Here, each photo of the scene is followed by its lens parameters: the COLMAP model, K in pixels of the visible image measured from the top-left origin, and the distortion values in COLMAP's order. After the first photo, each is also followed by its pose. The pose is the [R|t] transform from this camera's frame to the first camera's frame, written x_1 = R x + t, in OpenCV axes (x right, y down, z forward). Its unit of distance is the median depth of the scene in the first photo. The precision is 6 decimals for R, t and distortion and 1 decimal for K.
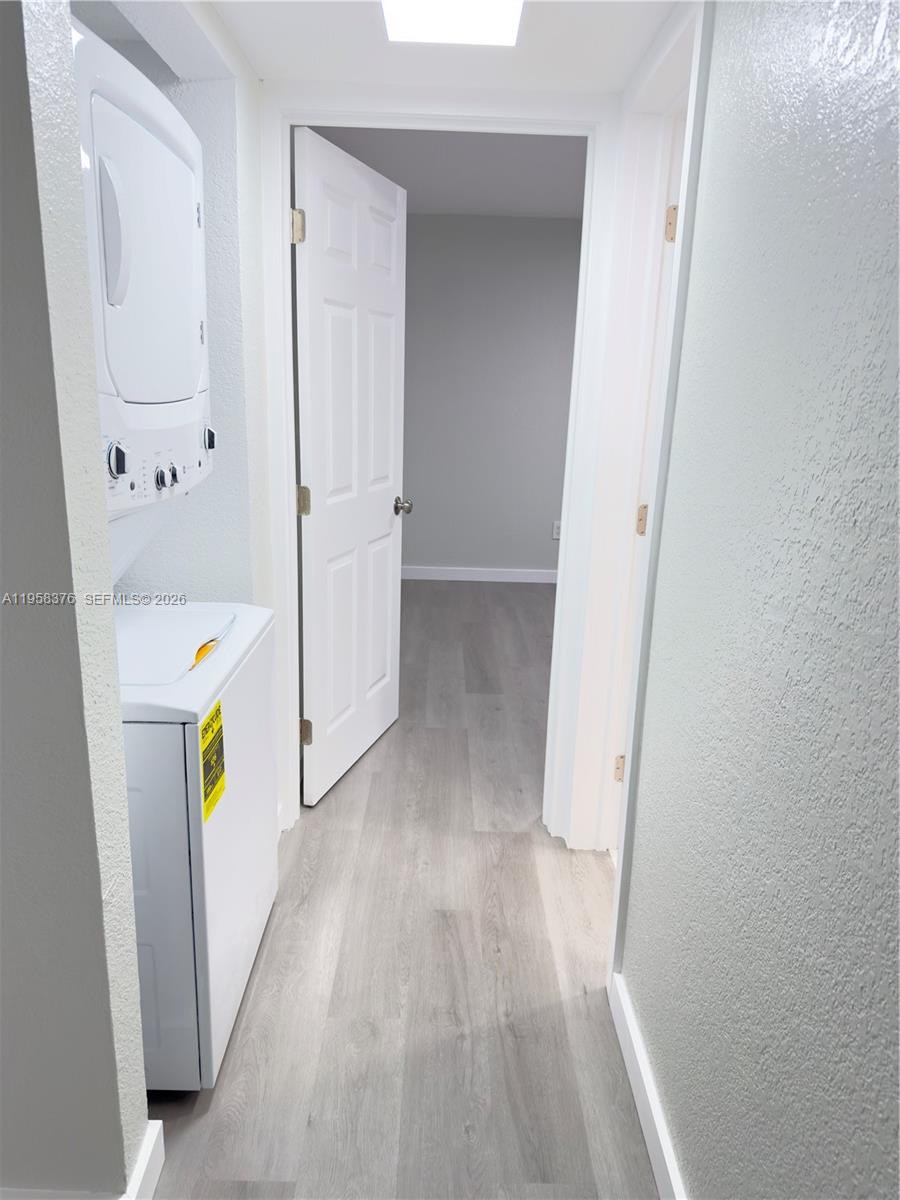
lens RADIAL K [[850.7, 0, 450.0], [0, 850.7, 600.0], [0, 0, 1]] dist [0.153062, -0.282855]
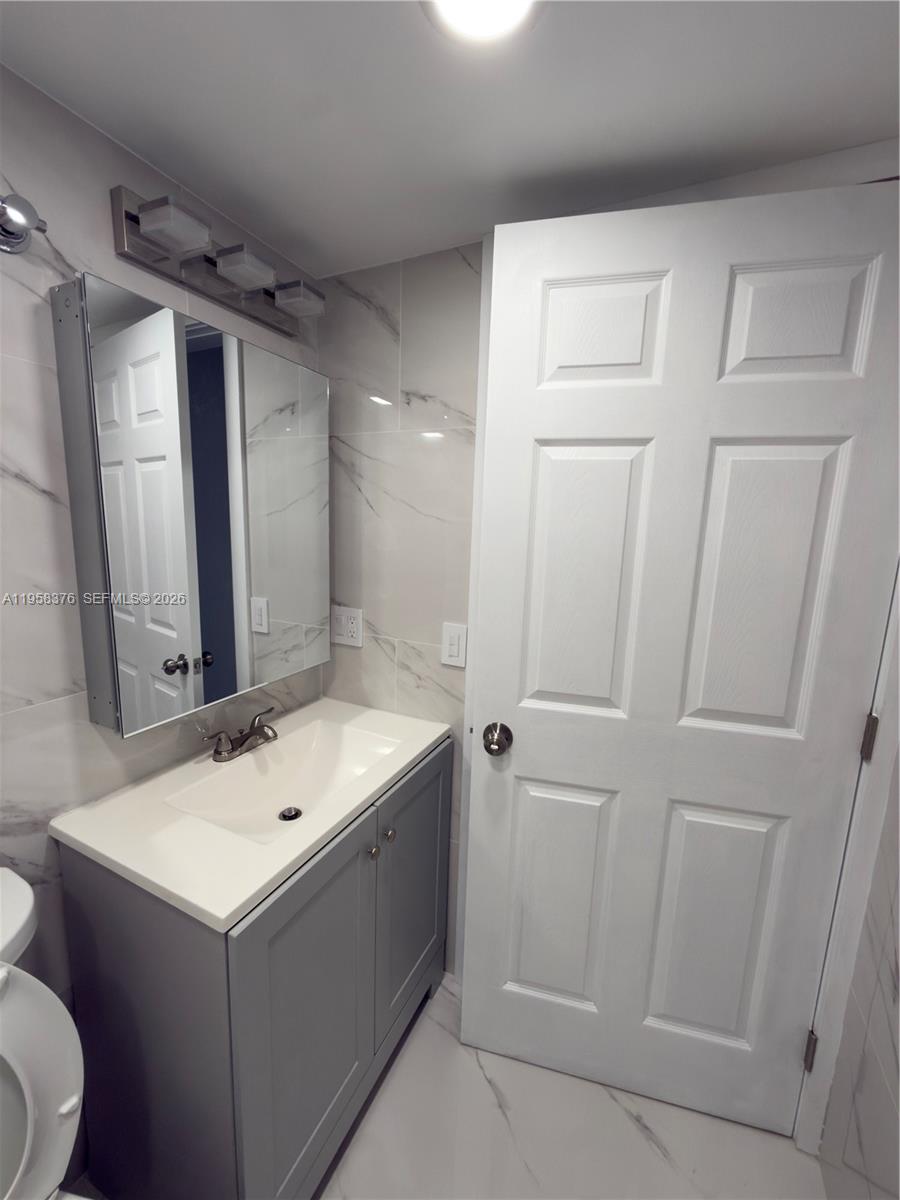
lens RADIAL K [[476.0, 0, 450.0], [0, 476.0, 600.0], [0, 0, 1]] dist [0.000581, -0.000089]
pose [[0.042599, 0.136921, -0.989666, 0.255942], [-0.273157, 0.954419, 0.120287, -0.235142], [0.961026, 0.265210, 0.078058, 0.887717]]
